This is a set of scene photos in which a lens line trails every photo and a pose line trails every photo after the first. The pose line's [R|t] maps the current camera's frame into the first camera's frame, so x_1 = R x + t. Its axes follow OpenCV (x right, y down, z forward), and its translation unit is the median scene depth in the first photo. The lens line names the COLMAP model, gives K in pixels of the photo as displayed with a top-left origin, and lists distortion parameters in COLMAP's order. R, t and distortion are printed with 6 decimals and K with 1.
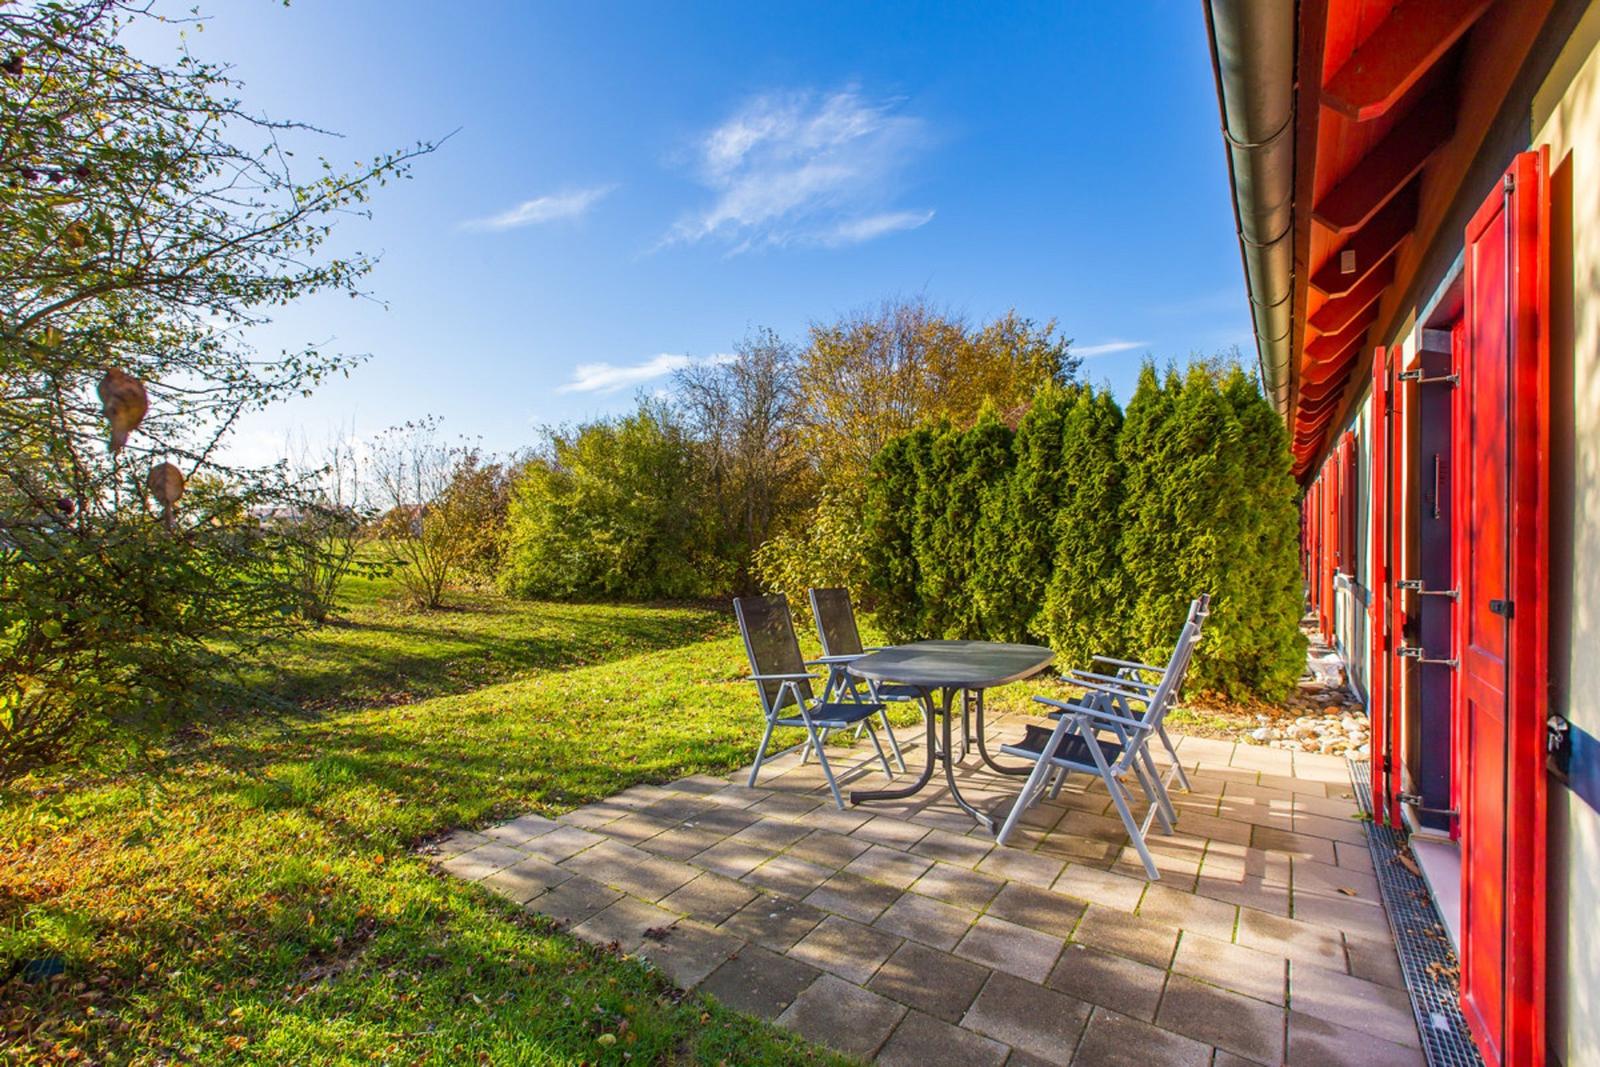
lens RADIAL K [[728.7, 0, 797.9], [0, 728.7, 531.2], [0, 0, 1]] dist [0.006019, -0.001665]
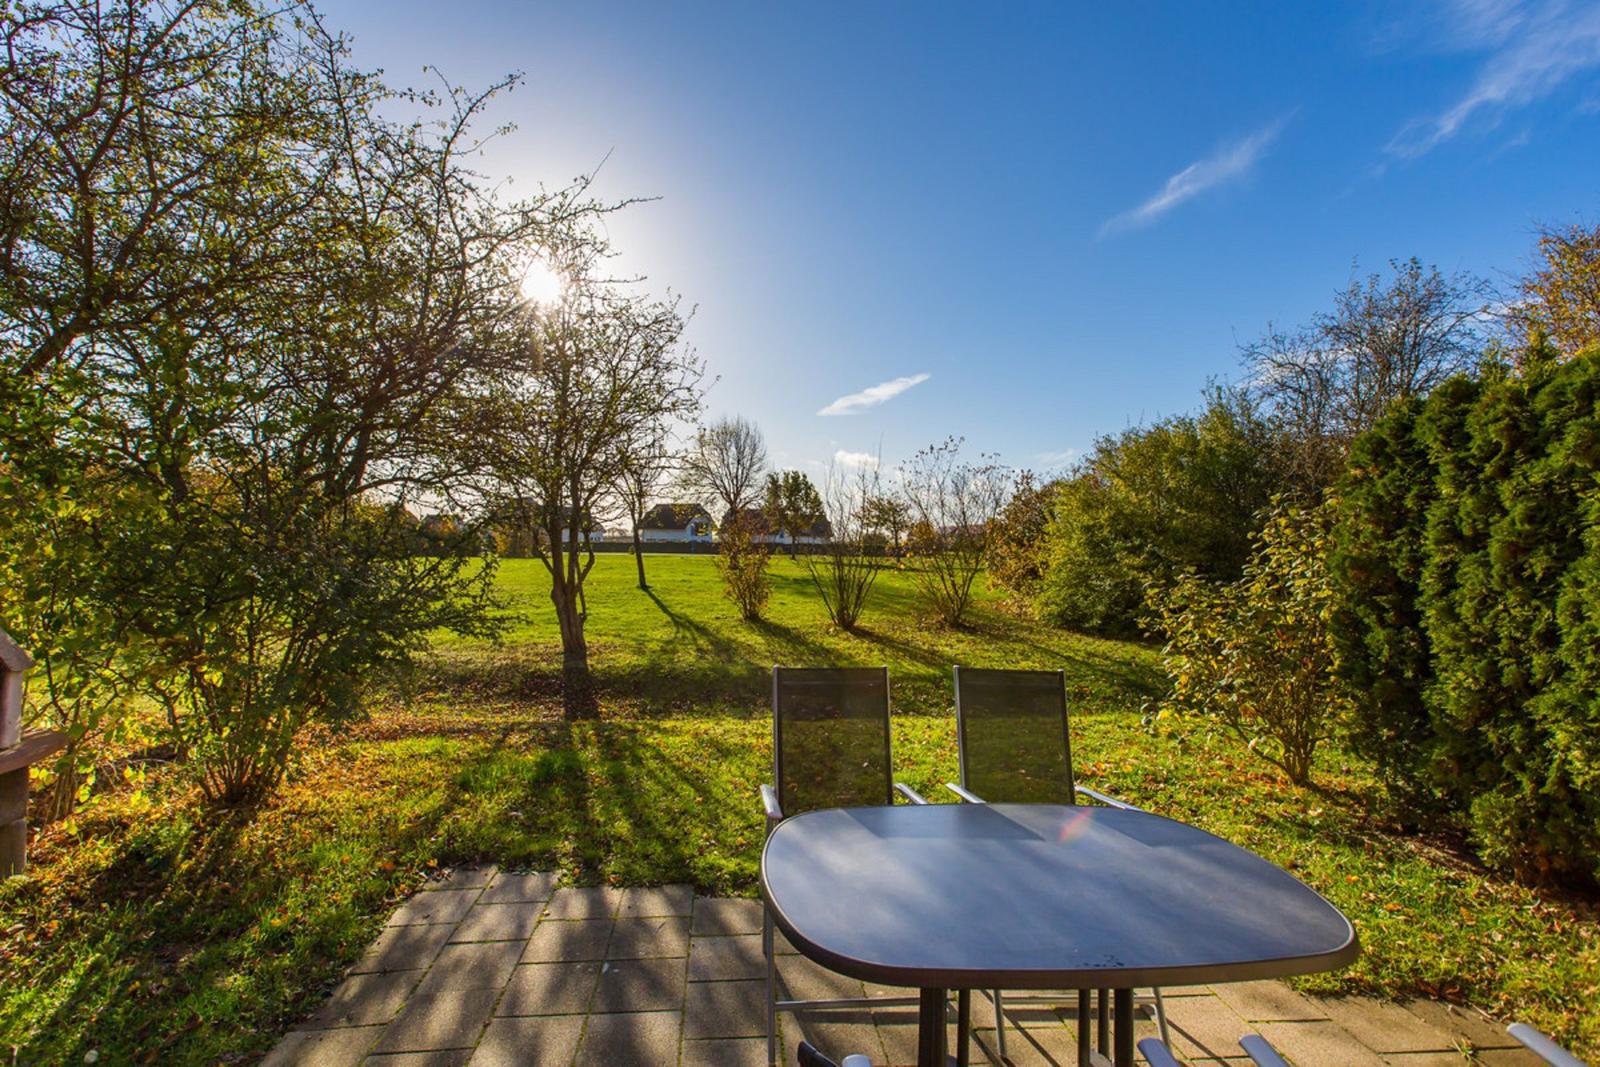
lens RADIAL K [[728.7, 0, 784.3], [0, 728.7, 526.7], [0, 0, 1]] dist [0.006019, -0.001665]
pose [[0.634423, 0.000477, -0.772986, 0.289079], [-0.024346, 0.999516, -0.019365, -0.016689], [0.772602, 0.031104, 0.634128, 0.358032]]
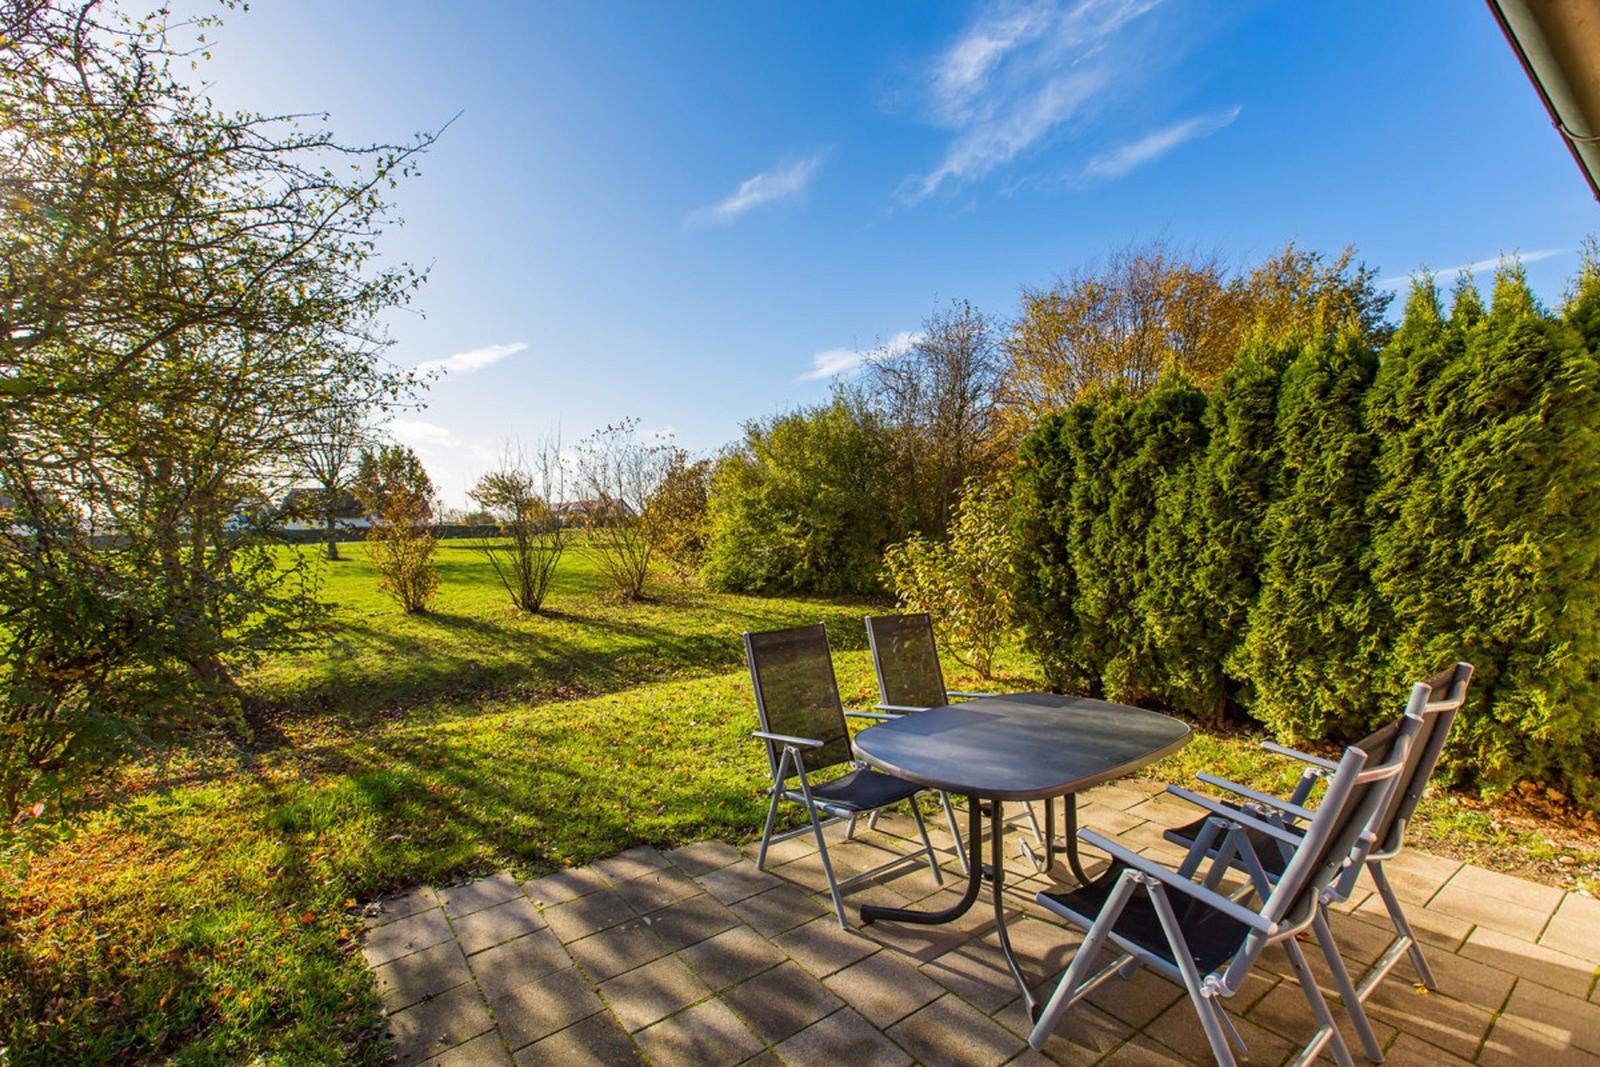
lens RADIAL K [[728.7, 0, 792.7], [0, 728.7, 530.3], [0, 0, 1]] dist [0.006019, -0.001665]
pose [[0.942969, -0.007581, -0.332794, 0.148724], [0.013837, 0.999769, 0.016431, -0.020945], [0.332592, -0.020099, 0.942857, 0.164664]]
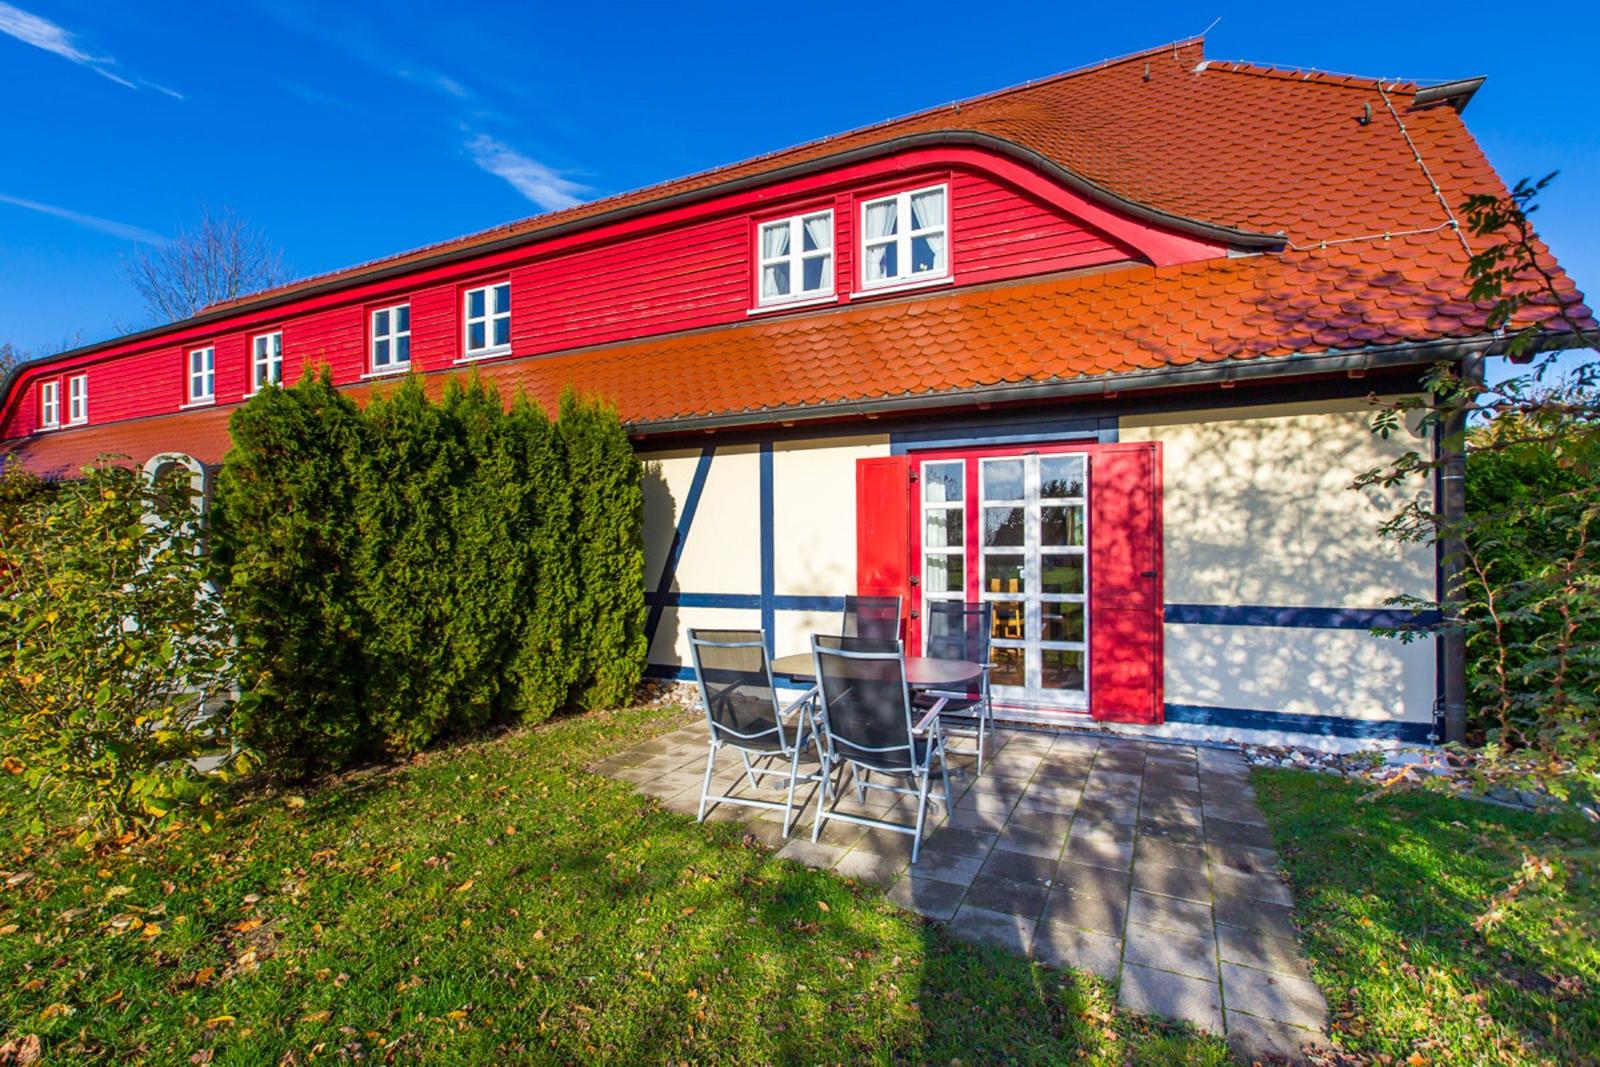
lens RADIAL K [[728.7, 0, 806.8], [0, 728.7, 538.2], [0, 0, 1]] dist [0.006019, -0.001665]
pose [[-0.139888, 0.015701, 0.990043, -0.535981], [0.003442, 0.999876, -0.015371, -0.004403], [-0.990161, 0.001257, -0.139925, 0.759893]]
